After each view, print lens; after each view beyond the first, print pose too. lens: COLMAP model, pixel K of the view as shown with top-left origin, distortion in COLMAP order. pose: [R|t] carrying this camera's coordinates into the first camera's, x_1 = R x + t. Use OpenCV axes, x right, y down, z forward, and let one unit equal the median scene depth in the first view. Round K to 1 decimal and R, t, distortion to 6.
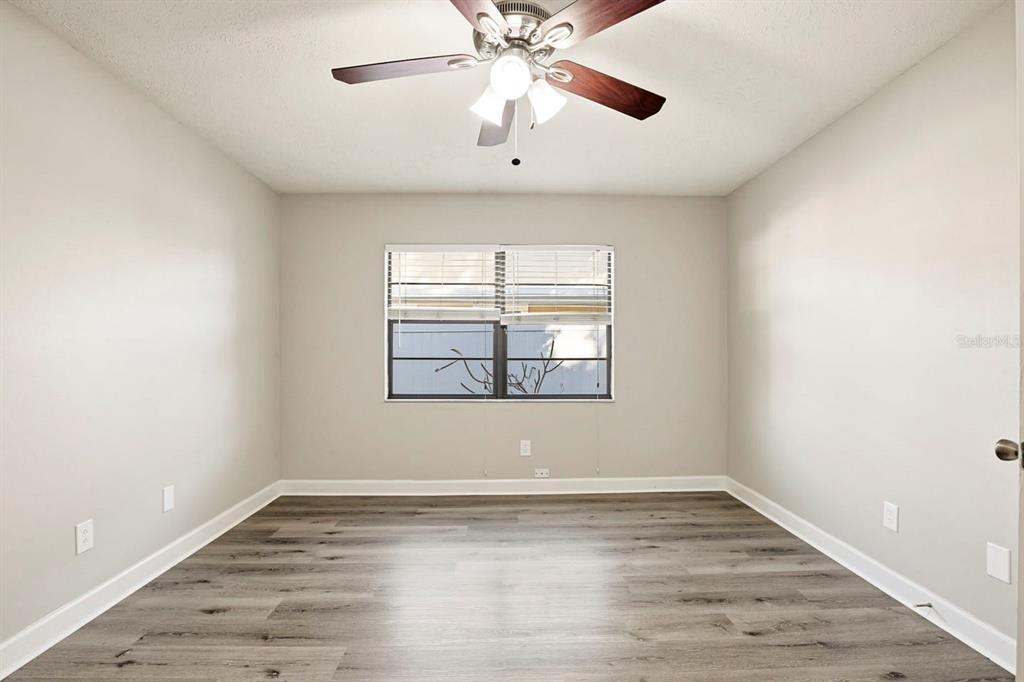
lens RADIAL K [[476.2, 0, 511.5], [0, 476.2, 347.3], [0, 0, 1]] dist [-0.022460, 0.000467]
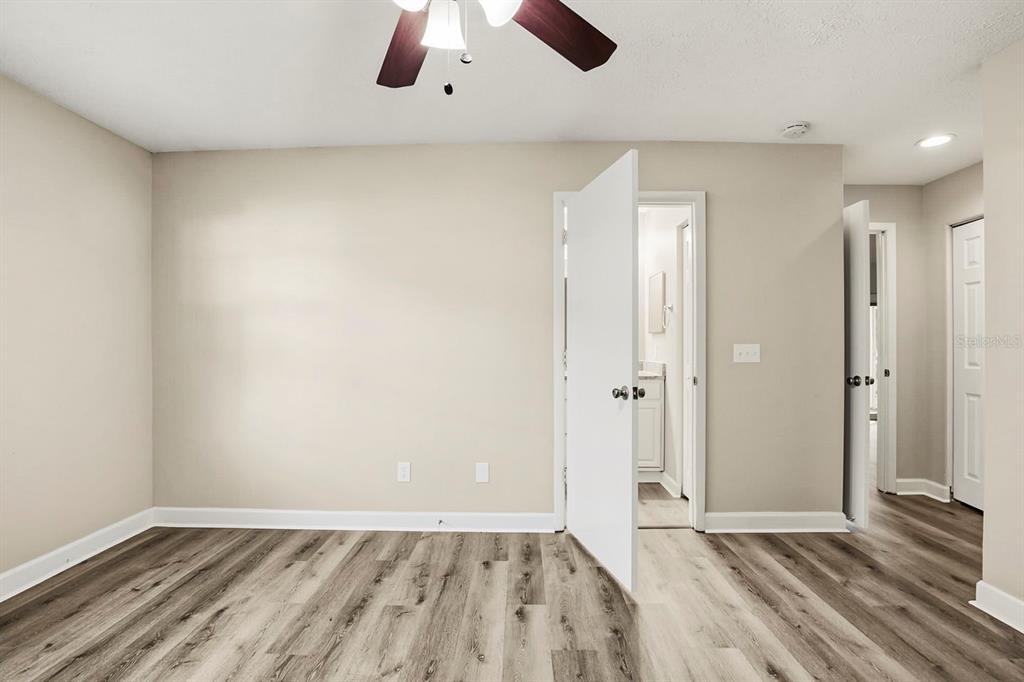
lens RADIAL K [[476.2, 0, 511.5], [0, 476.2, 347.3], [0, 0, 1]] dist [-0.022460, 0.000467]
pose [[0.046686, -0.001854, 0.998908, -0.337064], [-0.001990, 0.999996, 0.001949, 0.001780], [-0.998908, -0.002079, 0.046682, 0.409739]]
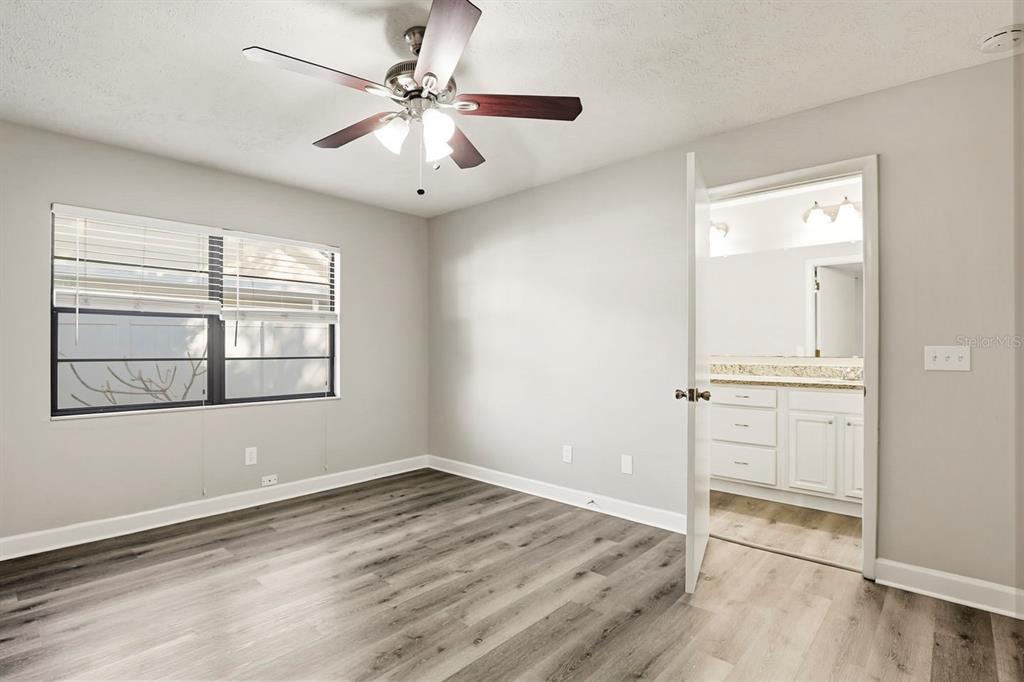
lens RADIAL K [[504.6, 0, 501.2], [0, 504.6, 345.8], [0, 0, 1]] dist [-0.020631, 0.001150]
pose [[0.703372, 0.002100, 0.710819, -0.354537], [-0.002776, 0.999996, -0.000208, -0.000925], [-0.710817, -0.001827, 0.703375, -0.019787]]
